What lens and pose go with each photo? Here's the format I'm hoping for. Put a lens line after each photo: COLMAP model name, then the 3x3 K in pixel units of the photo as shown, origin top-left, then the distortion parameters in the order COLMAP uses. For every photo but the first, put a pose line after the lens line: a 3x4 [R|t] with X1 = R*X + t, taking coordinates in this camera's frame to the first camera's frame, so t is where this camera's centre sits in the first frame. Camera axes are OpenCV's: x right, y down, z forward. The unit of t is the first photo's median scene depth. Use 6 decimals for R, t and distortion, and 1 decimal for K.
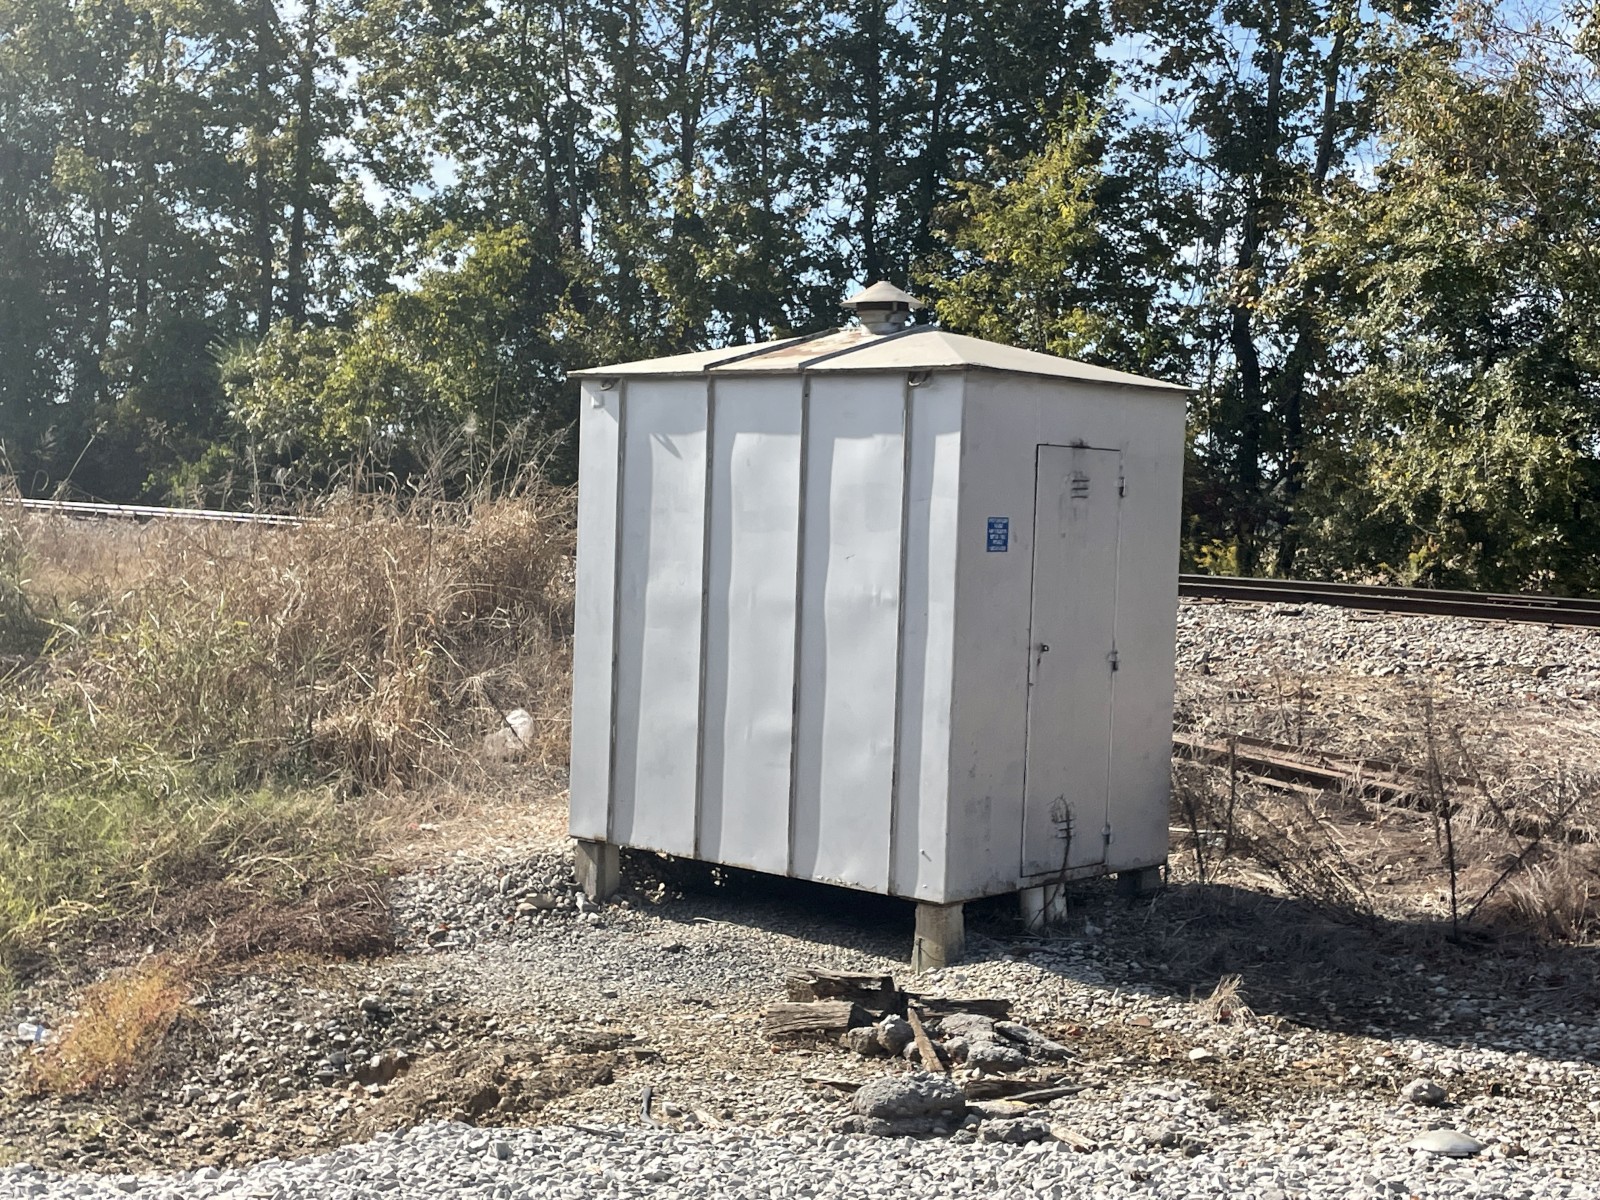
lens RADIAL K [[2157.5, 0, 800.0], [0, 2157.5, 600.0], [0, 0, 1]] dist [0.086232, -0.073620]
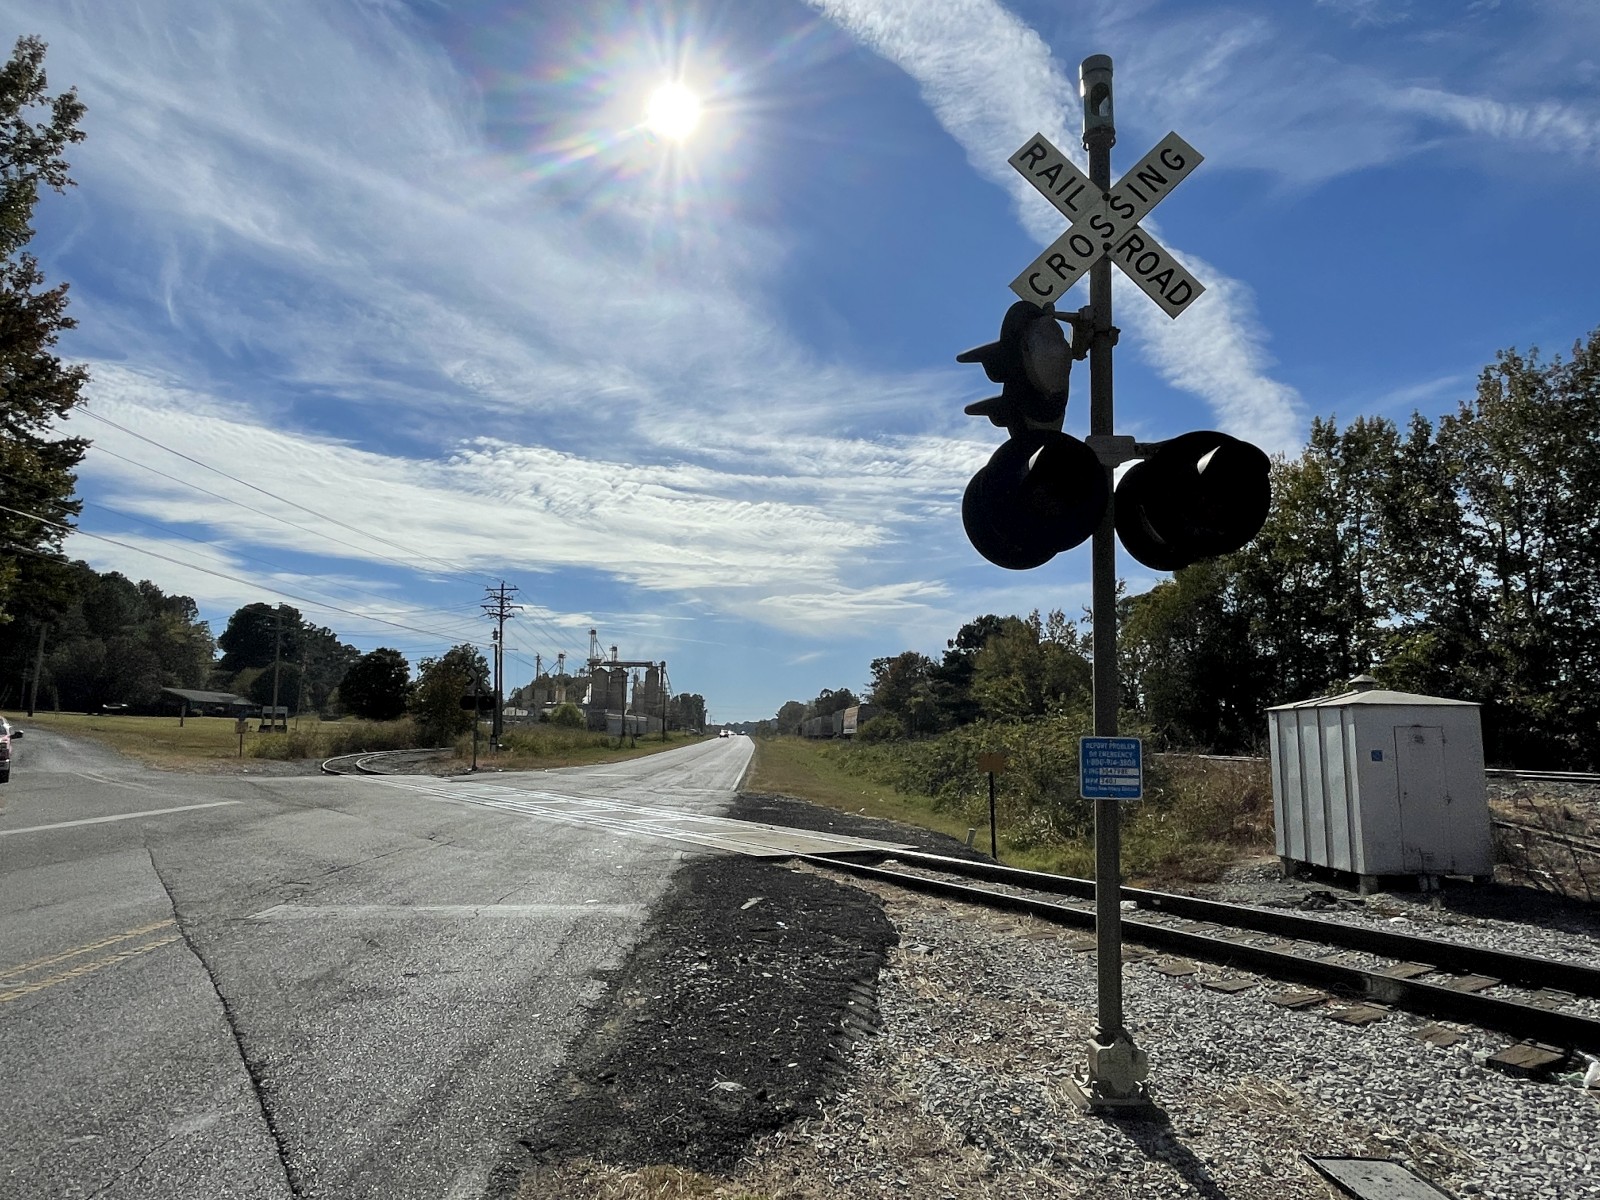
lens RADIAL K [[971.4, 0, 806.7], [0, 971.4, 602.8], [0, 0, 1]] dist [-0.003315, -0.001770]
pose [[0.674939, -0.132894, -0.725807, 0.538174], [-0.020589, 0.979873, -0.198559, 0.044950], [0.737586, 0.148959, 0.658618, -0.529180]]
